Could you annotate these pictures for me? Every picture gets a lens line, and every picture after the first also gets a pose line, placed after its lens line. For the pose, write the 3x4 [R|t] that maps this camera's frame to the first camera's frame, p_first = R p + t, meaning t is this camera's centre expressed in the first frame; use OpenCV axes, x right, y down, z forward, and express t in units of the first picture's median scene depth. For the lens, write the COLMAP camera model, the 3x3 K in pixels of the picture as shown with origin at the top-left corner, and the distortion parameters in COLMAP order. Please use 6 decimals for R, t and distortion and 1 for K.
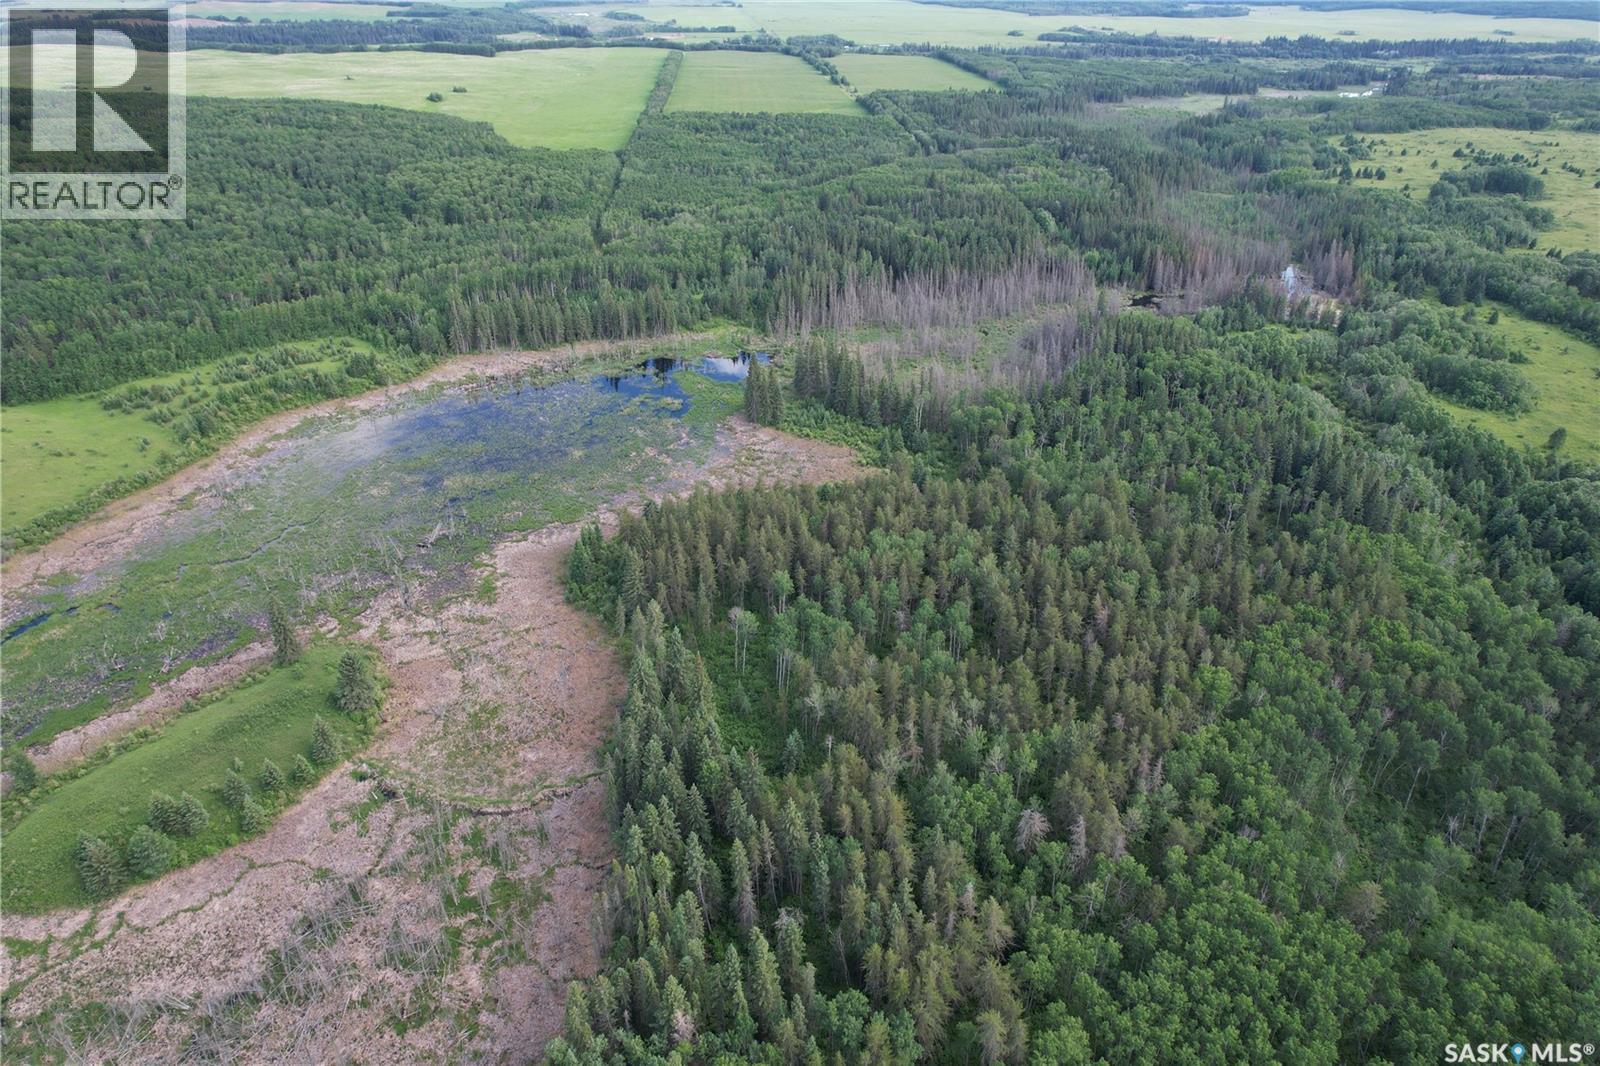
lens RADIAL K [[1025.4, 0, 791.5], [0, 1025.4, 546.1], [0, 0, 1]] dist [-0.077260, 0.070106]
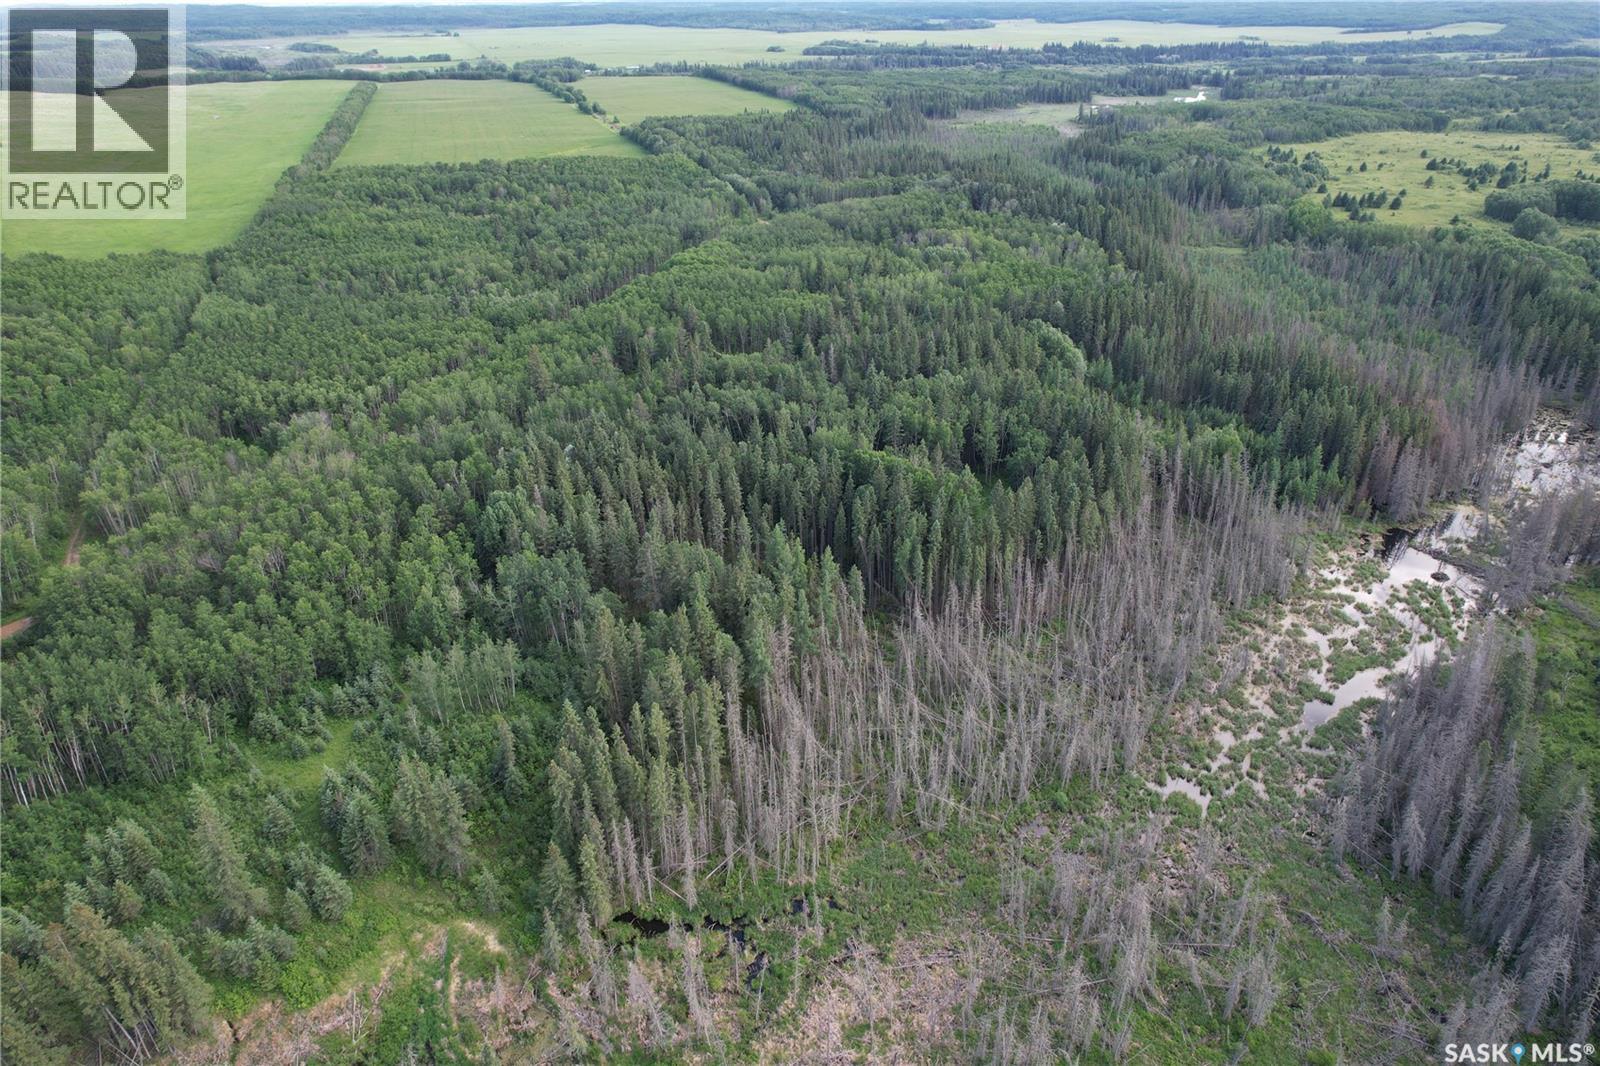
lens RADIAL K [[1025.4, 0, 793.5], [0, 1025.4, 572.0], [0, 0, 1]] dist [-0.077260, 0.070106]
pose [[0.971339, -0.131517, 0.198002, 0.000023], [0.132181, 0.991176, 0.009920, -0.150778], [-0.197559, 0.016537, 0.980152, 0.340158]]
